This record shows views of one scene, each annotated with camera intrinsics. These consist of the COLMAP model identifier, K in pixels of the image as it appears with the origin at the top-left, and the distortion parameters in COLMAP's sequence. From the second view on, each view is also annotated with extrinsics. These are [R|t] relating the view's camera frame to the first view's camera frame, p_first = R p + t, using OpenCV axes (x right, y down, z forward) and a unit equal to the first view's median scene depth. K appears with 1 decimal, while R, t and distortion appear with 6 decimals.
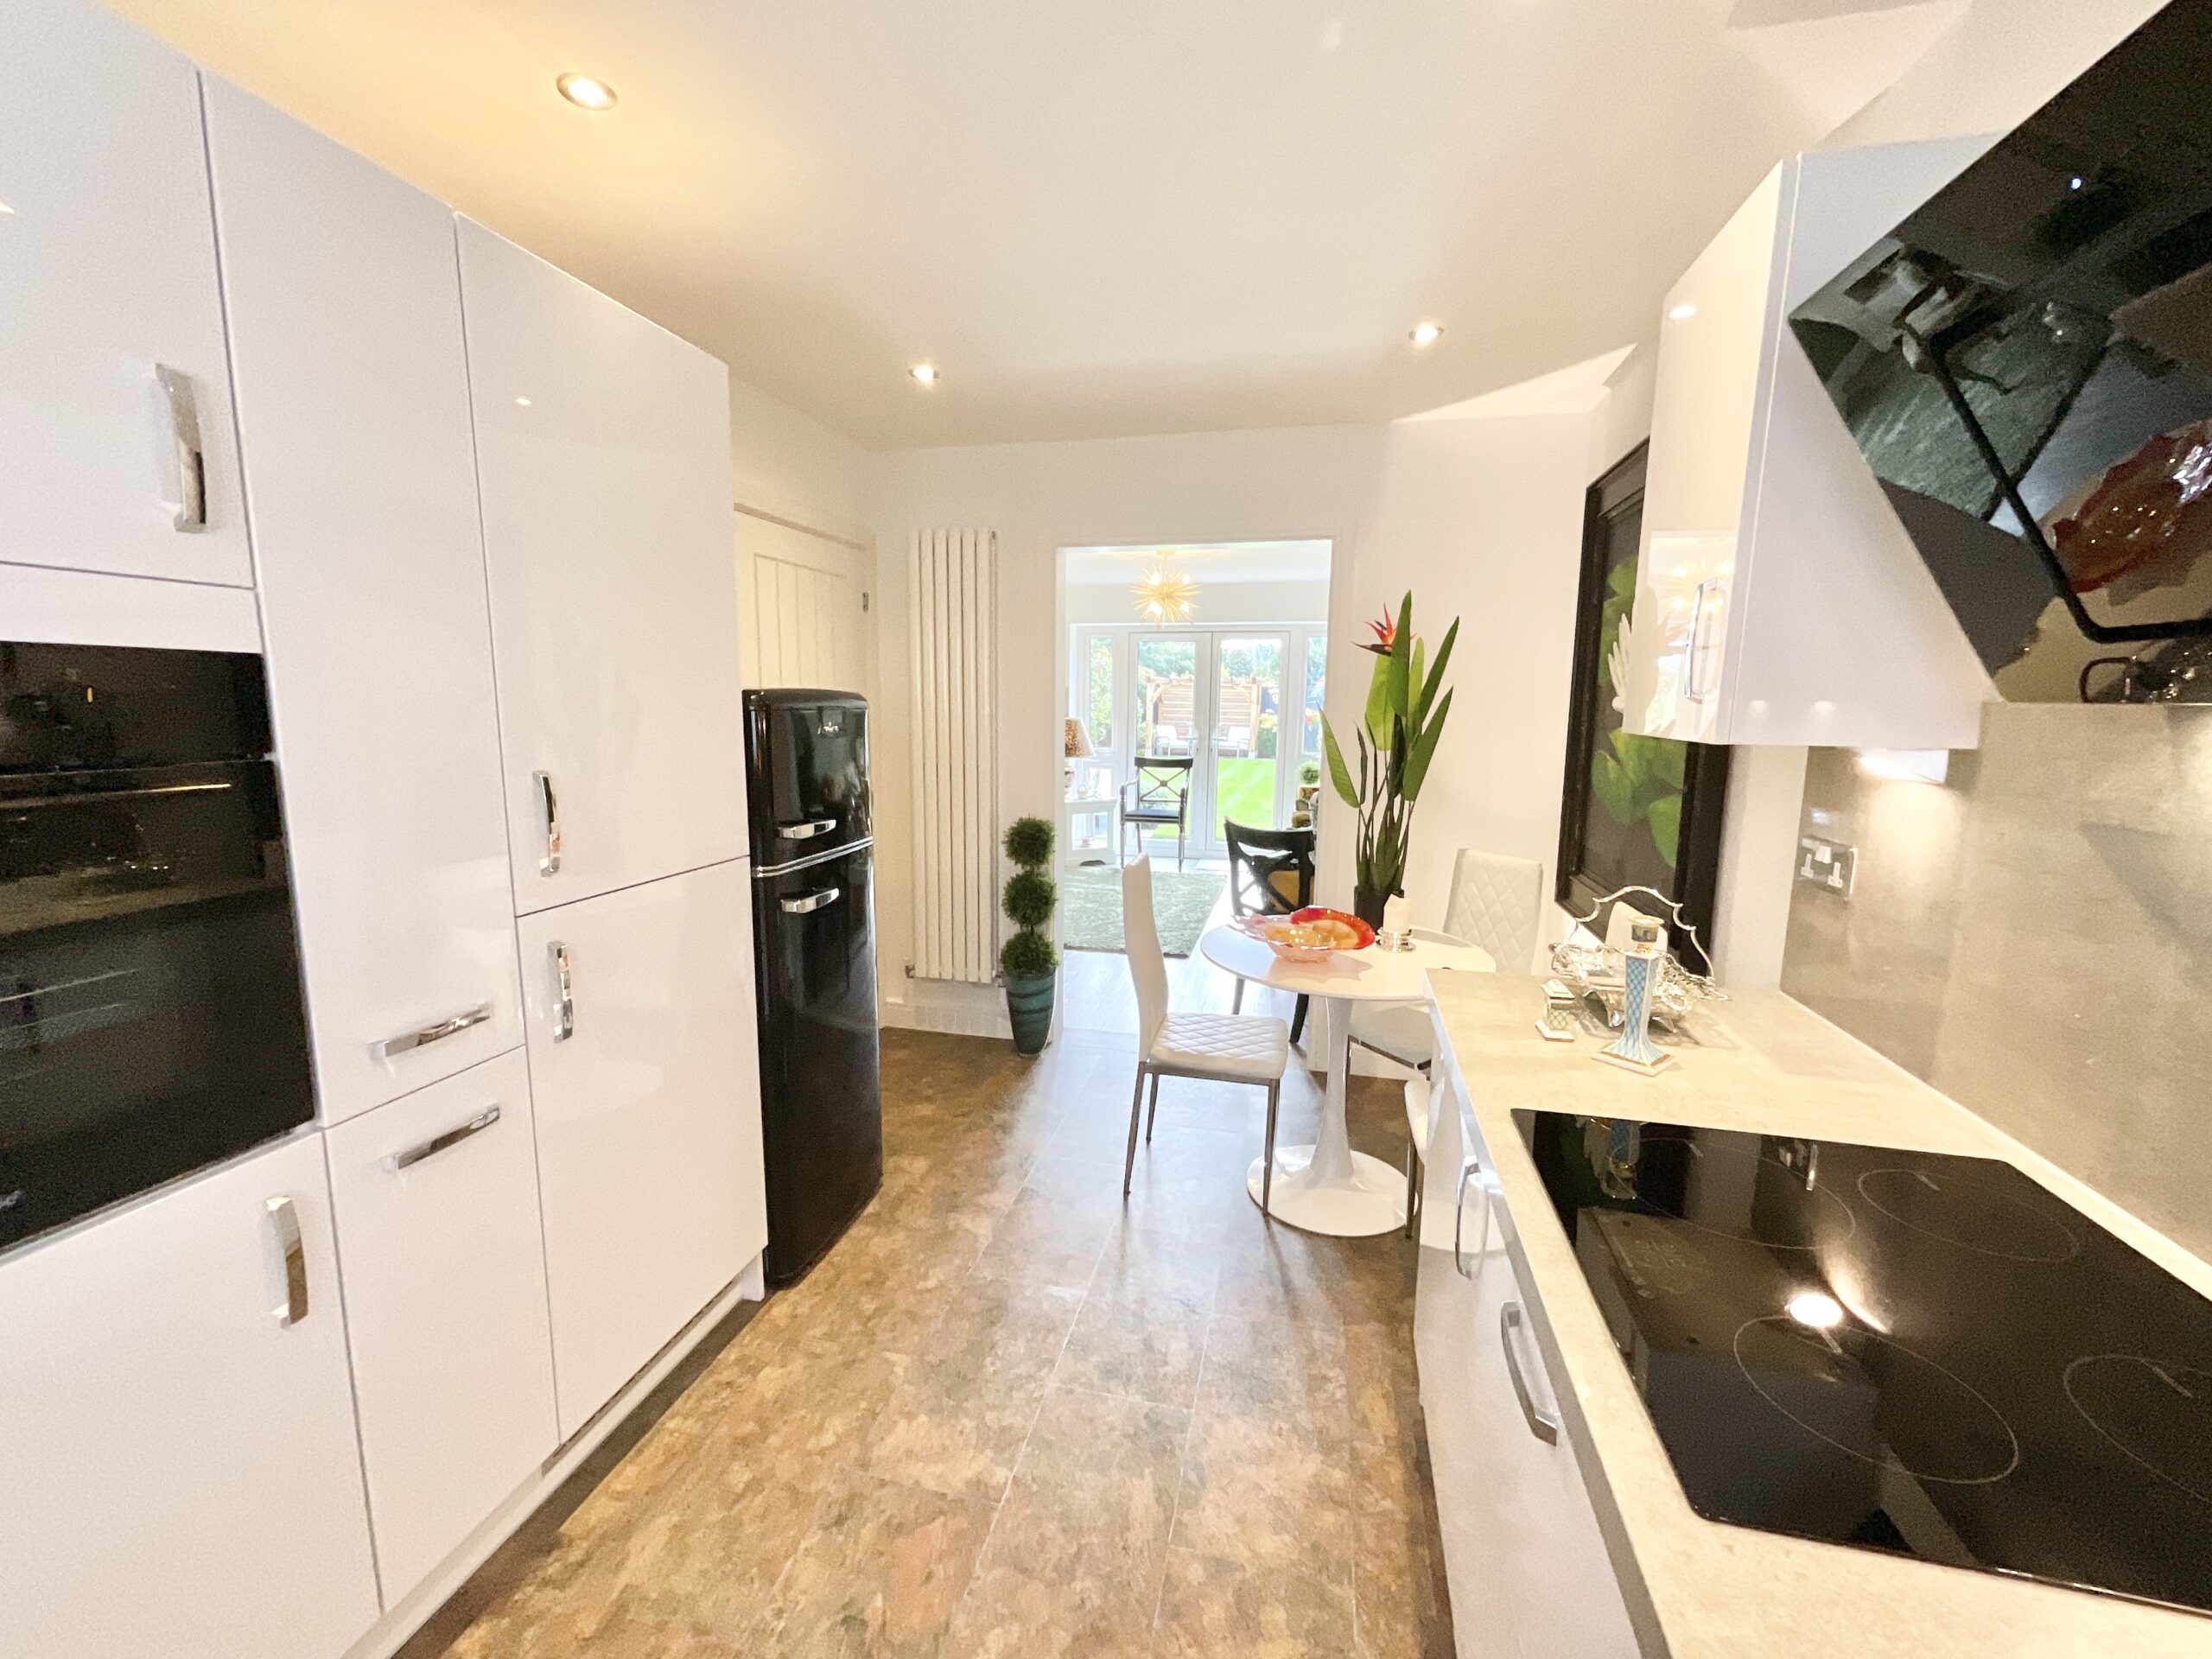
lens RADIAL K [[916.7, 0, 1106.0], [0, 916.7, 829.5], [0, 0, 1]] dist [-0.000074, 0.000039]
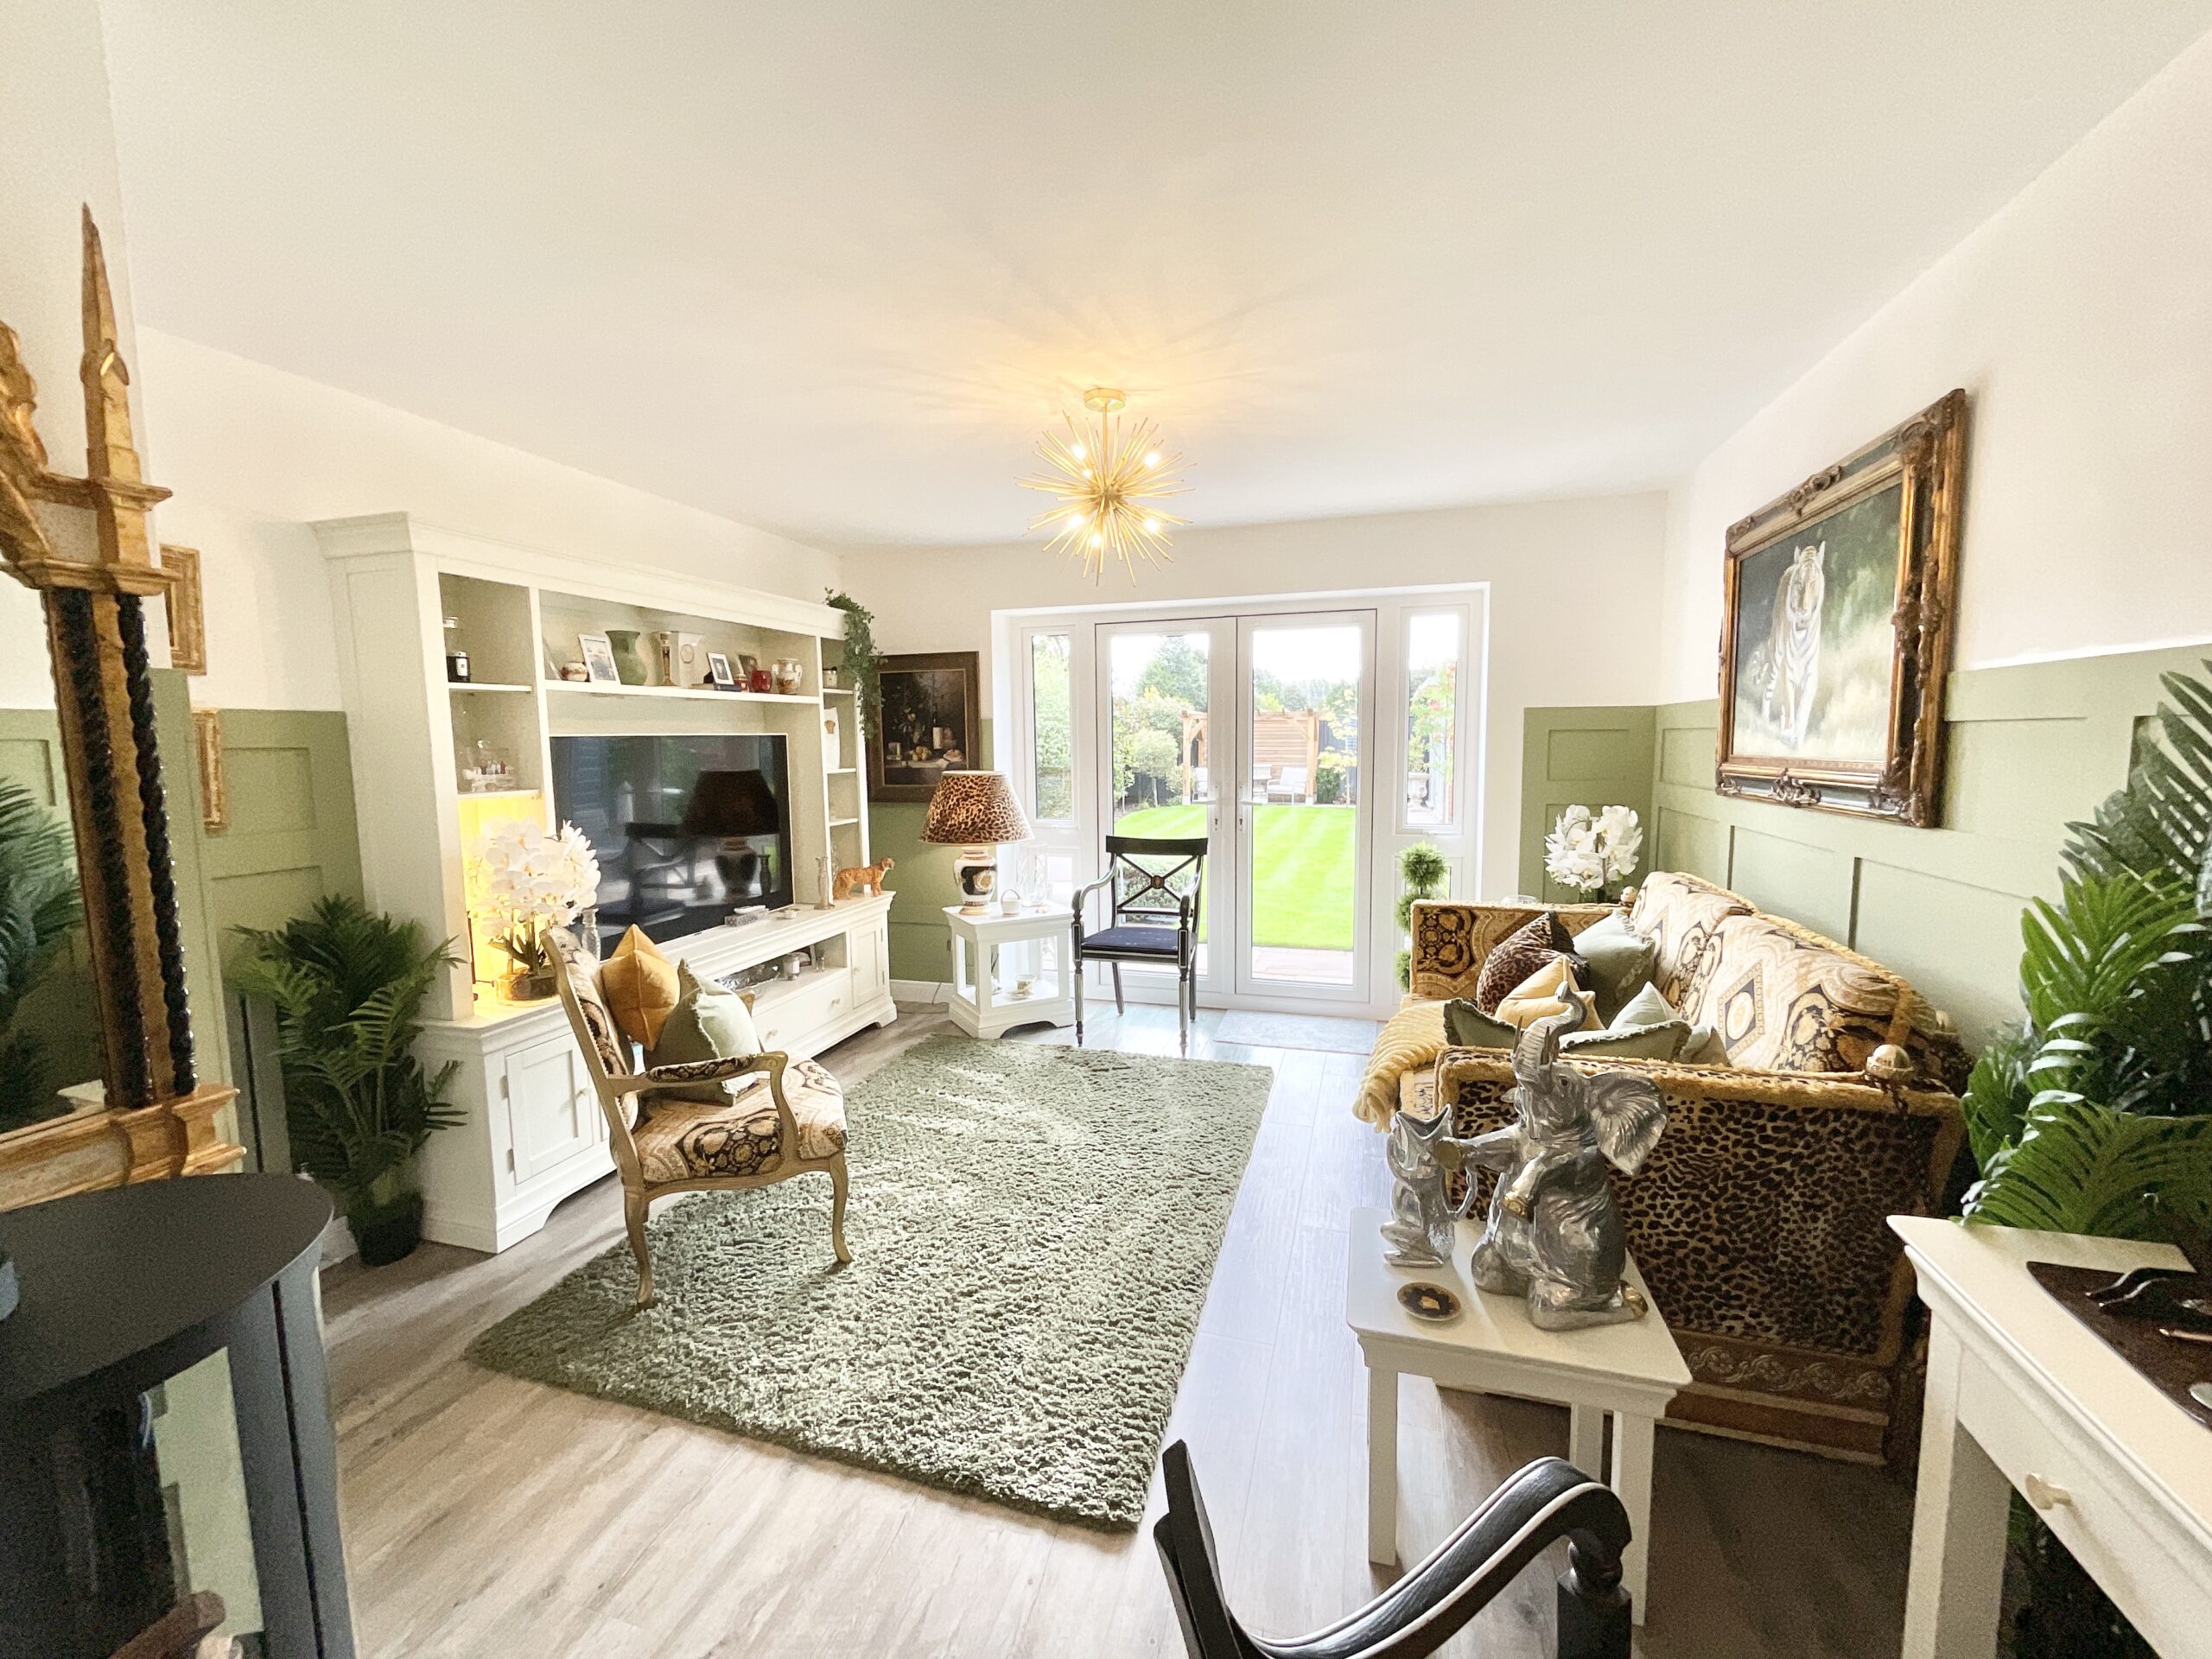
lens RADIAL K [[916.7, 0, 1106.0], [0, 916.7, 829.5], [0, 0, 1]] dist [-0.000074, 0.000039]
pose [[0.997907, -0.016387, -0.062549, 0.036922], [0.013736, 0.998999, -0.042575, -0.032336], [0.063184, 0.041627, 0.997133, 0.223677]]
